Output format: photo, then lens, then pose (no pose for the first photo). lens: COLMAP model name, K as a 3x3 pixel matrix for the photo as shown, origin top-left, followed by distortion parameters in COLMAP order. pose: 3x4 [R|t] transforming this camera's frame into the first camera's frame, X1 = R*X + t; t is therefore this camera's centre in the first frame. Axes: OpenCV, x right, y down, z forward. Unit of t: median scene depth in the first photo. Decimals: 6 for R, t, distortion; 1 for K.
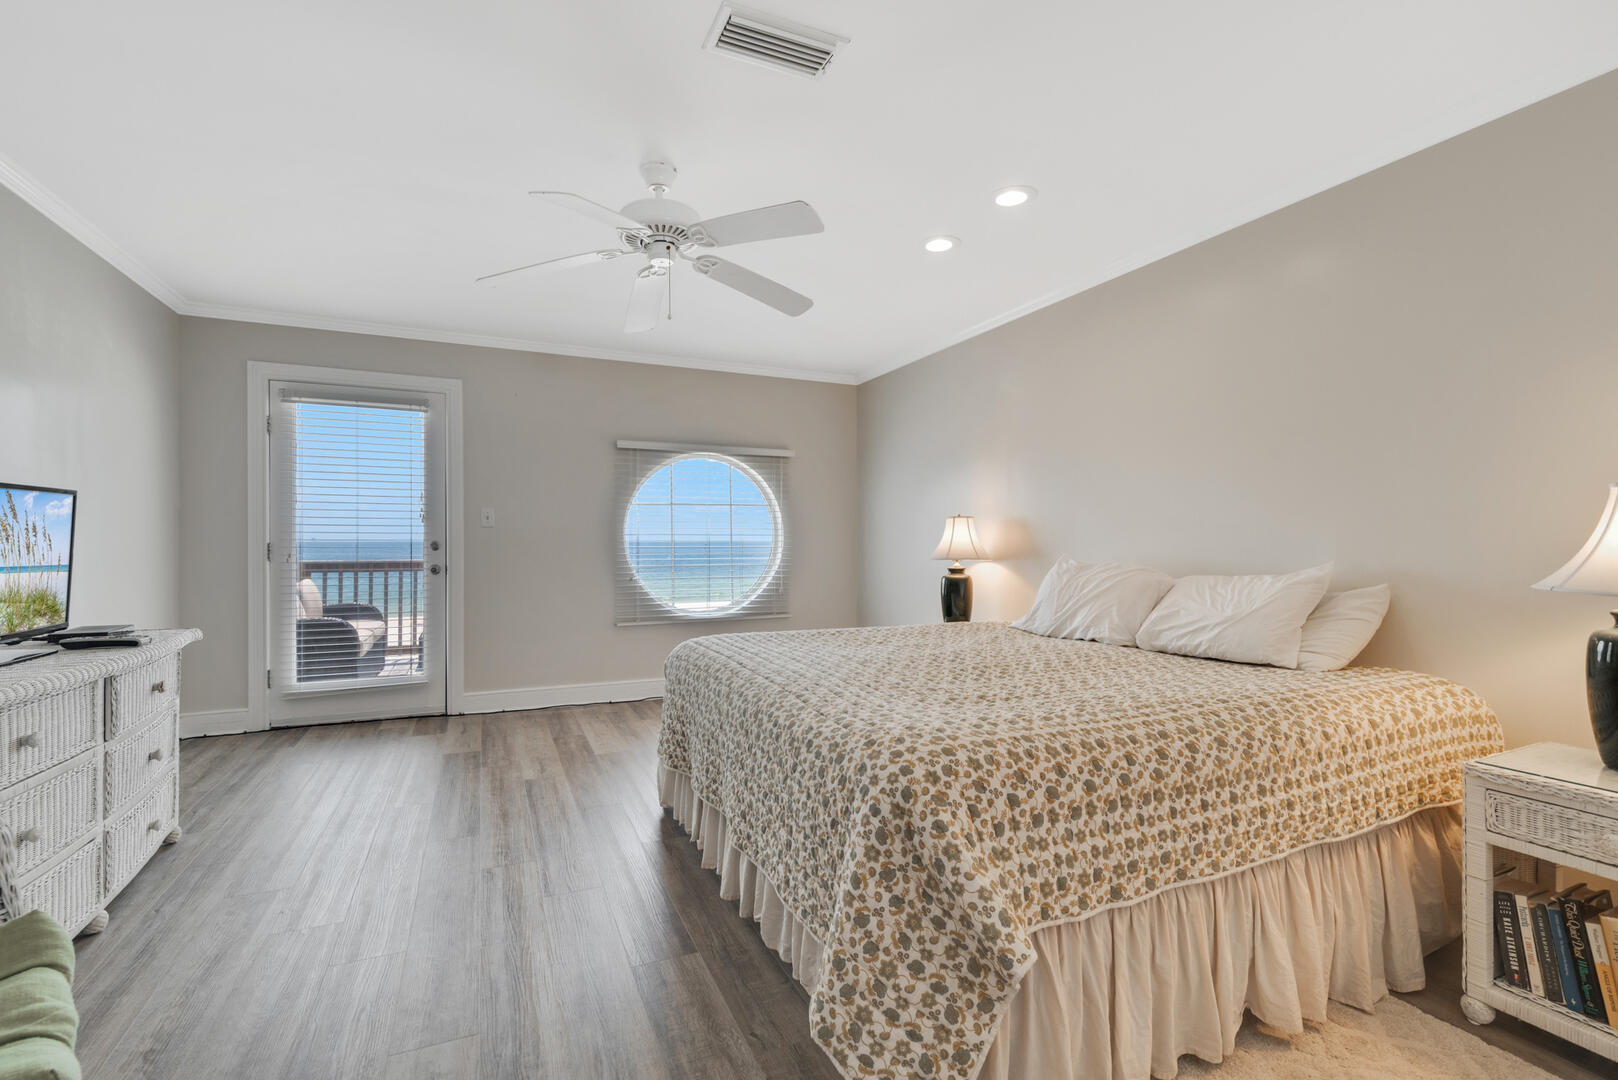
lens RADIAL K [[734.0, 0, 808.4], [0, 734.0, 545.6], [0, 0, 1]] dist [0.011435, 0.000128]
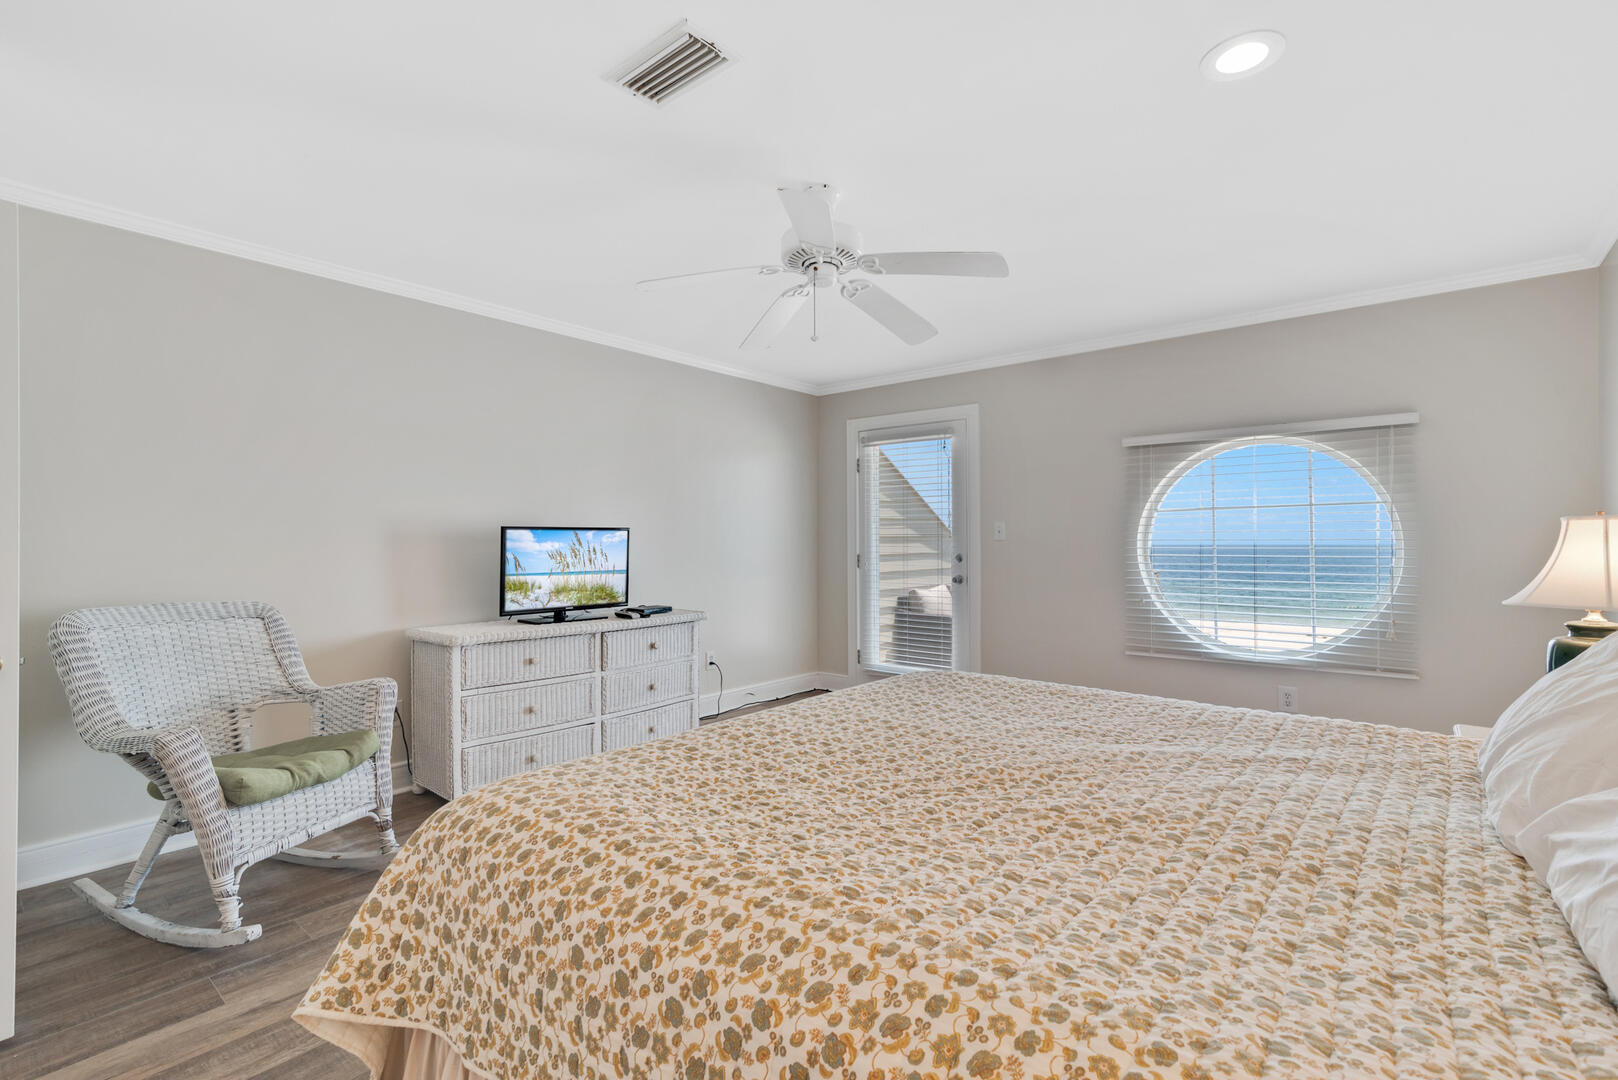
lens RADIAL K [[734.0, 0, 804.4], [0, 734.0, 532.2], [0, 0, 1]] dist [0.011435, 0.000128]
pose [[0.426078, -0.013041, -0.904592, 0.400860], [-0.004012, 0.999859, -0.016304, -0.019704], [0.904678, 0.010576, 0.425966, 0.328875]]
